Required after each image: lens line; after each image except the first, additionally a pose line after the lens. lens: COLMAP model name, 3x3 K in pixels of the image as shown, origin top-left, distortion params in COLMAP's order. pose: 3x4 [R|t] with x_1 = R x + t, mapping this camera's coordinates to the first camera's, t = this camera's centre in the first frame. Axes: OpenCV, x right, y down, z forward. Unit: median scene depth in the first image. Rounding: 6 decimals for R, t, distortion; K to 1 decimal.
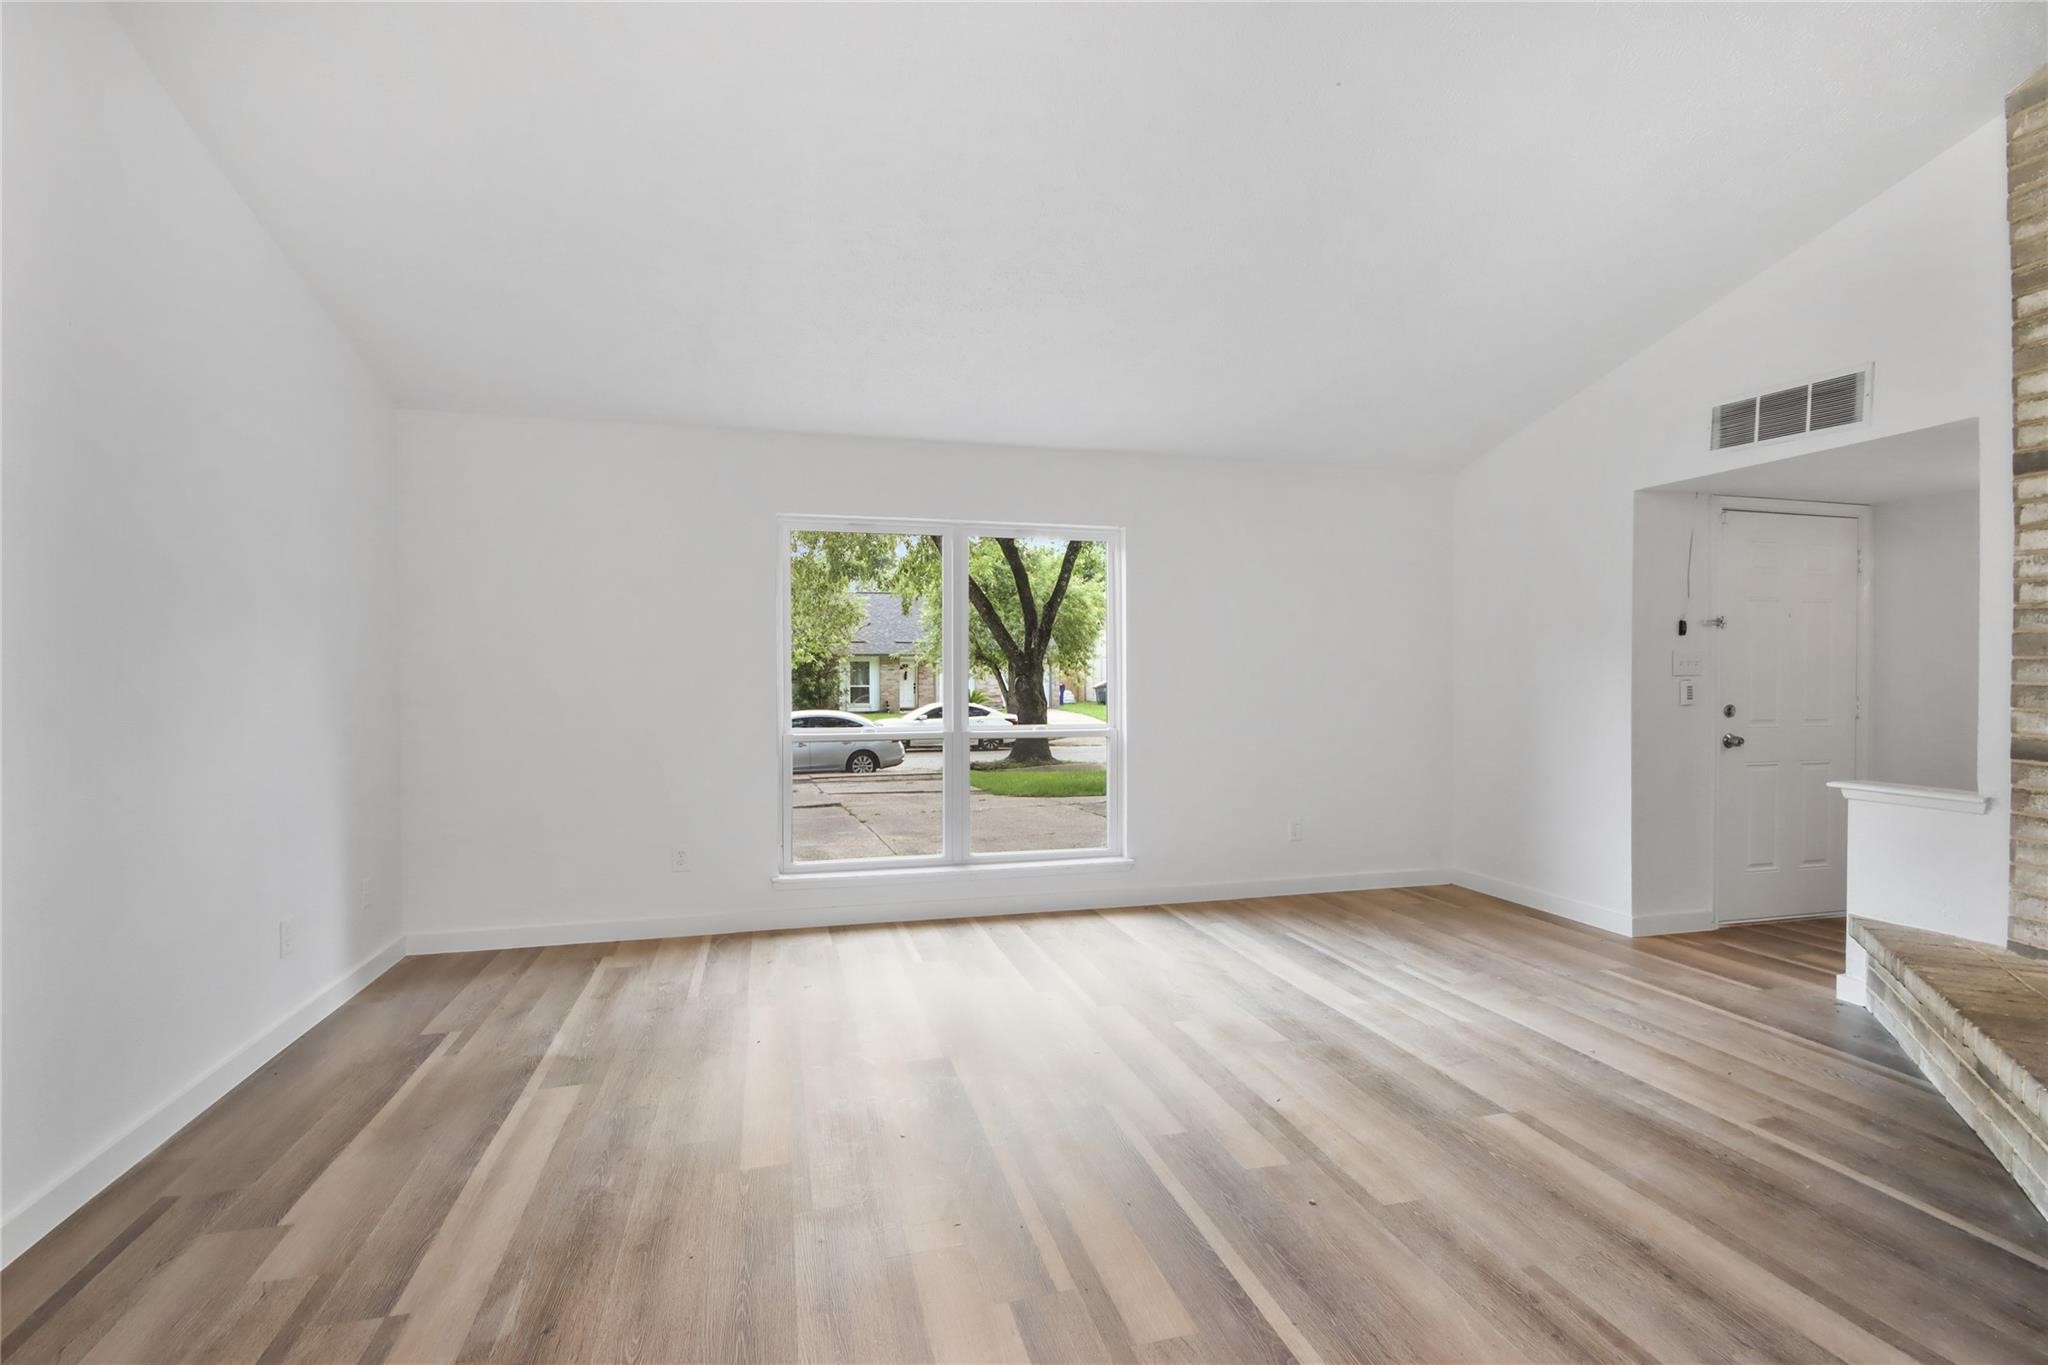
lens RADIAL K [[937.6, 0, 1025.9], [0, 937.6, 679.4], [0, 0, 1]] dist [-0.014872, -0.000813]
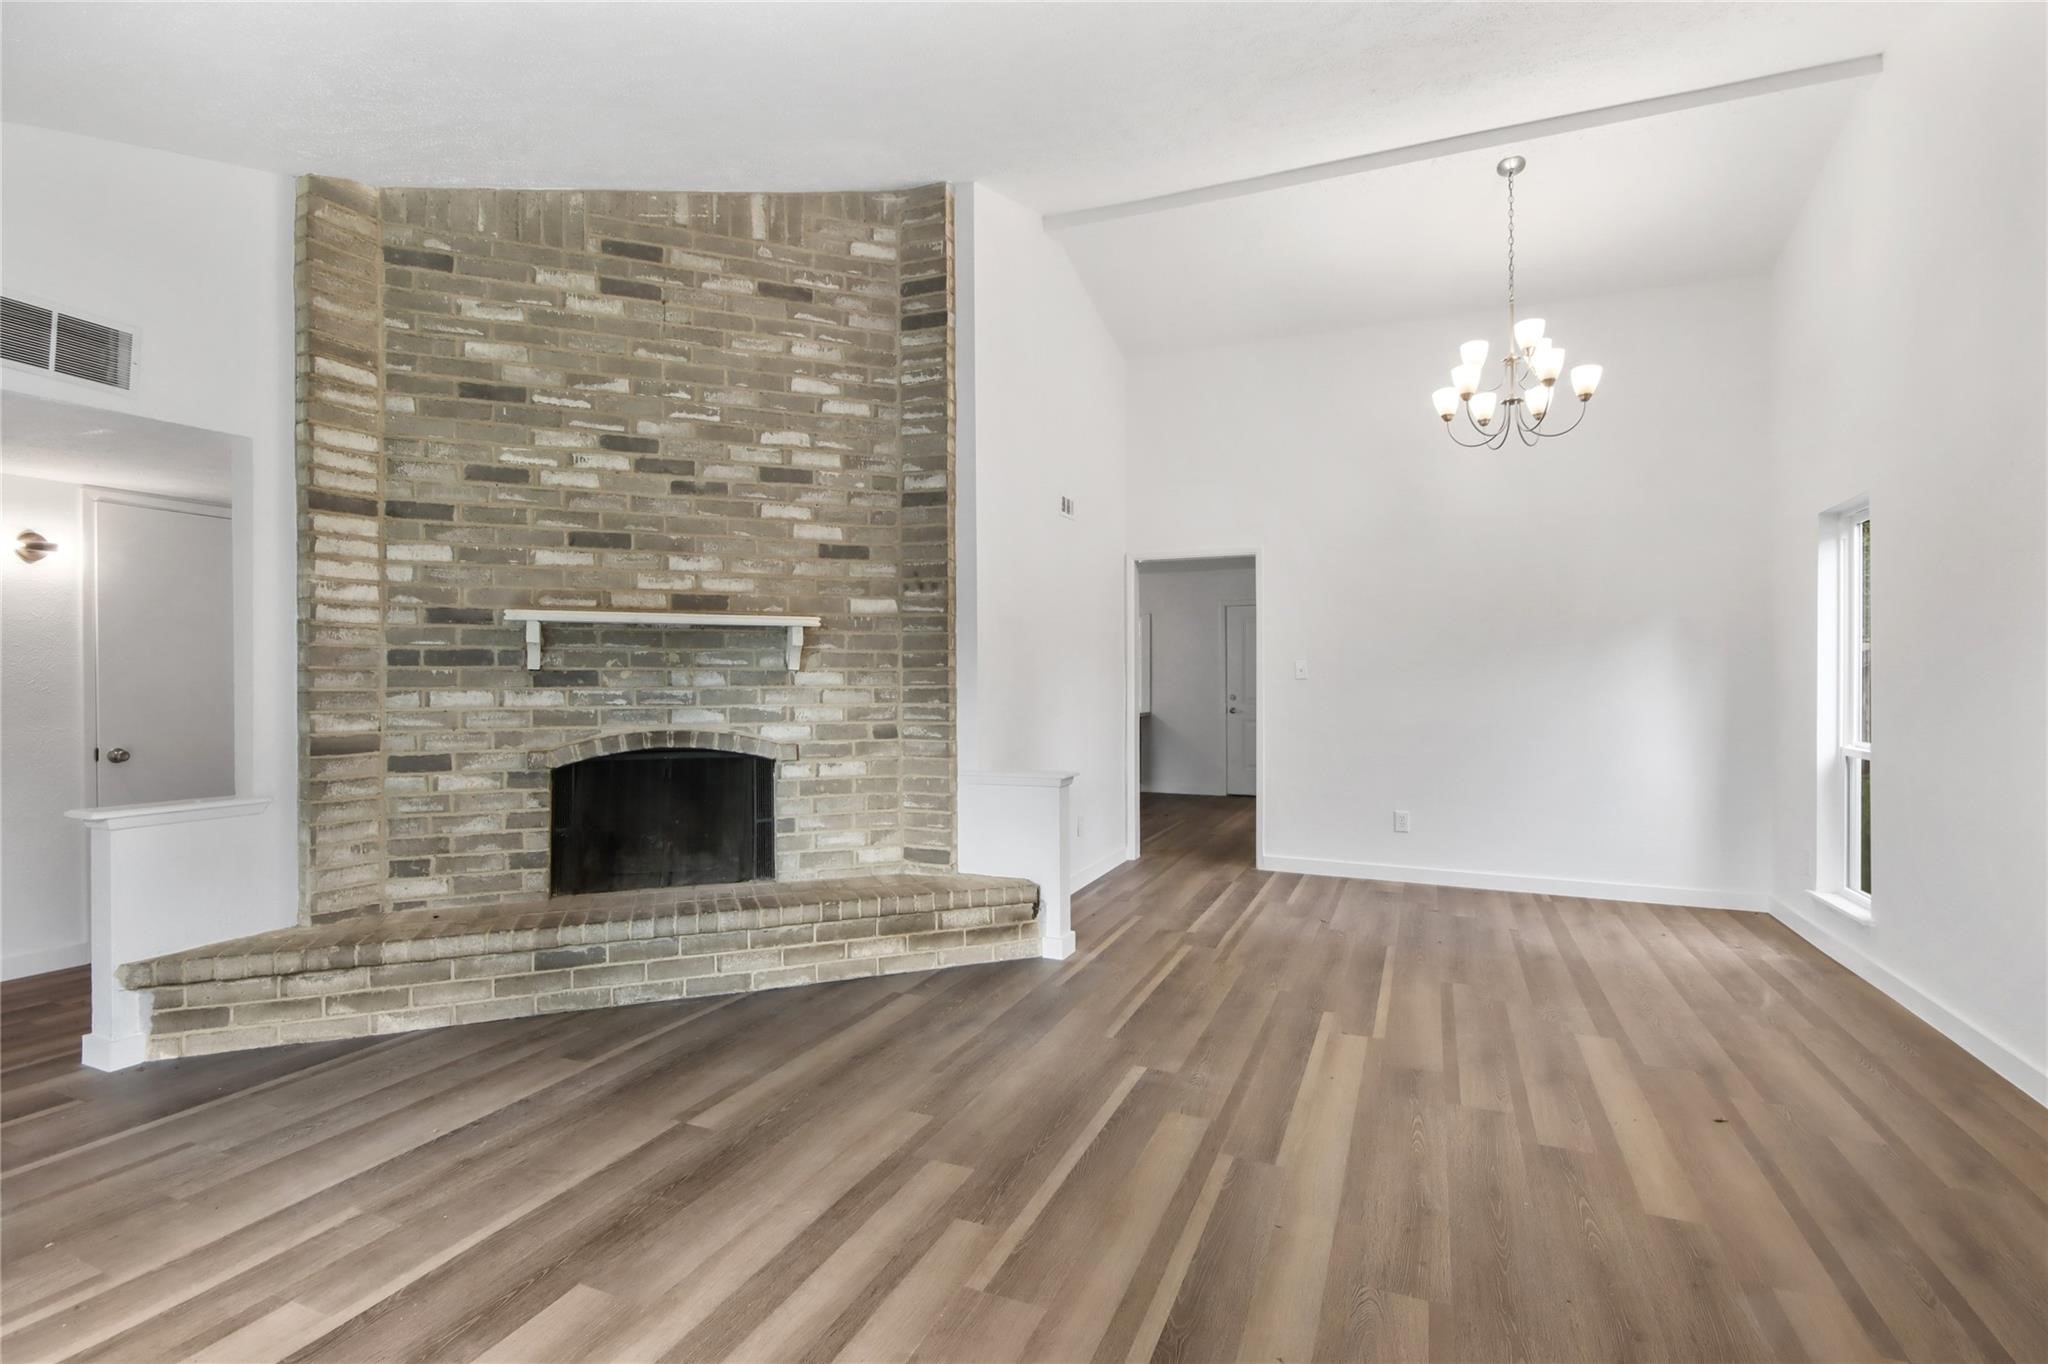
lens RADIAL K [[937.6, 0, 1021.1], [0, 937.6, 682.4], [0, 0, 1]] dist [-0.014872, -0.000813]
pose [[-0.782071, 0.001370, 0.623188, -0.337223], [0.007880, 0.999939, 0.007691, -0.007115], [-0.623140, 0.010926, -0.782034, 1.363196]]
